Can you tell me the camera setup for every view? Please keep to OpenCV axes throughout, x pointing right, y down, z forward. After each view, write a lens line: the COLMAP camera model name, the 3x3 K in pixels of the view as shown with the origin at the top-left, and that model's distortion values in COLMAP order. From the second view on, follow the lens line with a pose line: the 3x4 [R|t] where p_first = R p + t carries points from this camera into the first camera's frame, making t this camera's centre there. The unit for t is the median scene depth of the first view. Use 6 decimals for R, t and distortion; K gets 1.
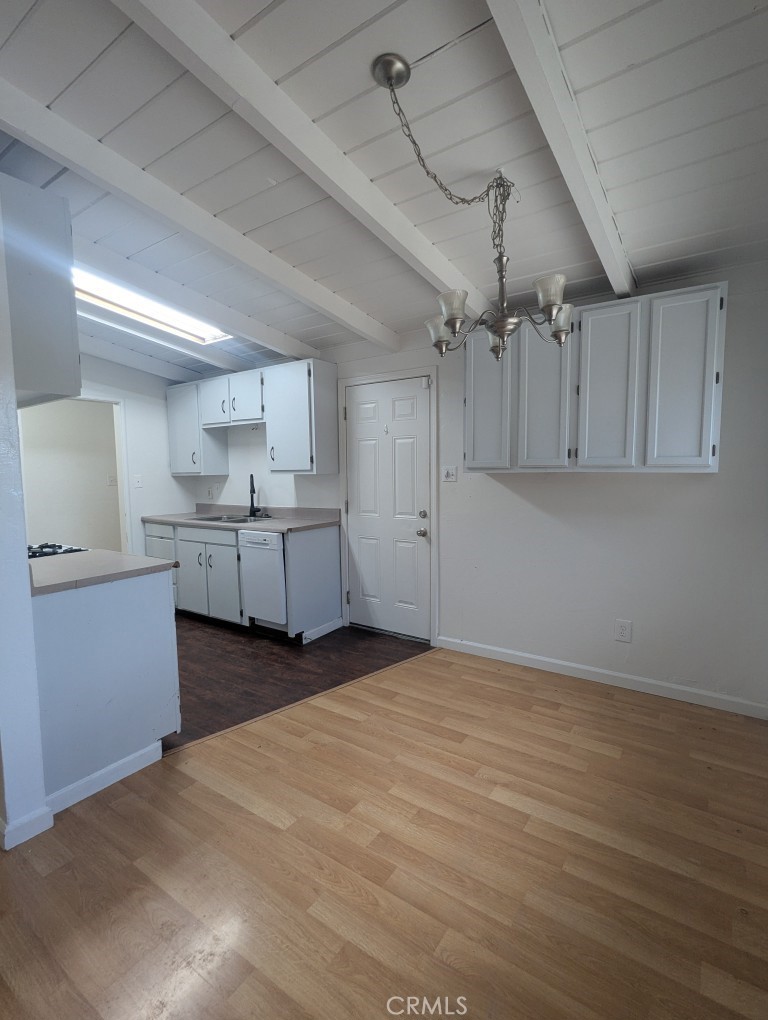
lens RADIAL K [[485.0, 0, 384.4], [0, 485.0, 507.0], [0, 0, 1]] dist [-0.002789, 0.001782]
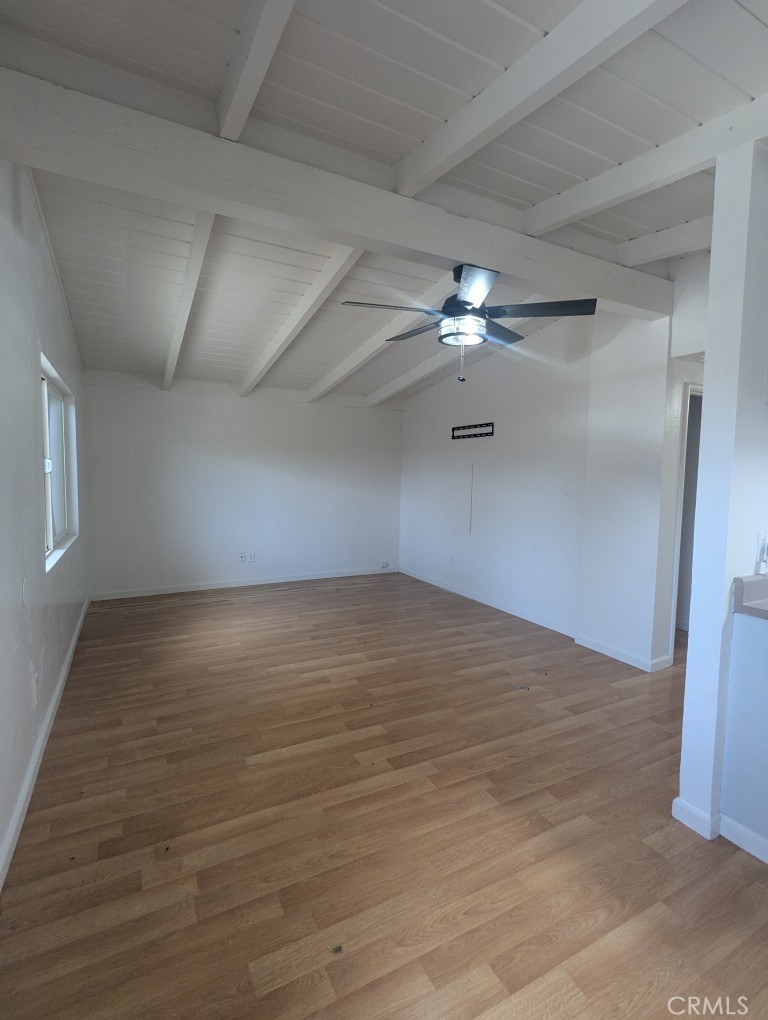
lens RADIAL K [[485.0, 0, 384.4], [0, 485.0, 507.0], [0, 0, 1]] dist [-0.002789, 0.001782]
pose [[-0.466344, 0.059827, -0.882578, 0.366991], [-0.083999, 0.990207, 0.111507, -0.060636], [0.880606, 0.126137, -0.456752, 0.608421]]
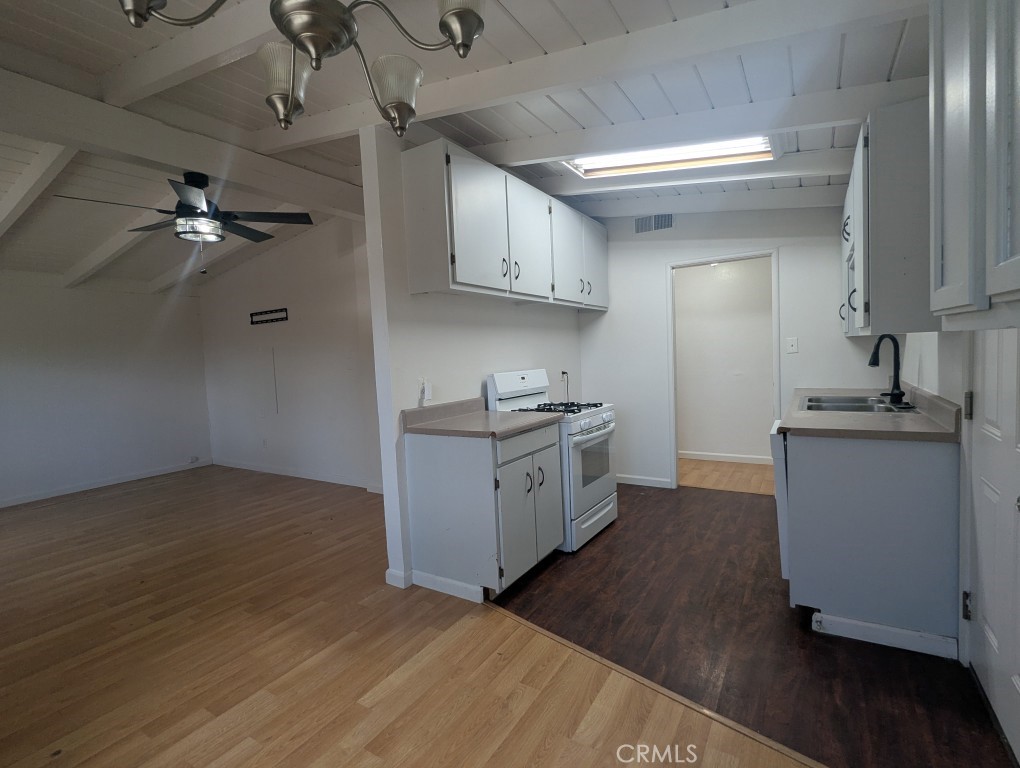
lens RADIAL K [[485.0, 0, 510.0], [0, 485.0, 384.0], [0, 0, 1]] dist [-0.002789, 0.001782]
pose [[0.041698, 0.067215, -0.996867, 0.596443], [-0.033067, 0.997281, 0.065860, -0.058226], [0.998583, 0.030217, 0.043807, 0.964635]]
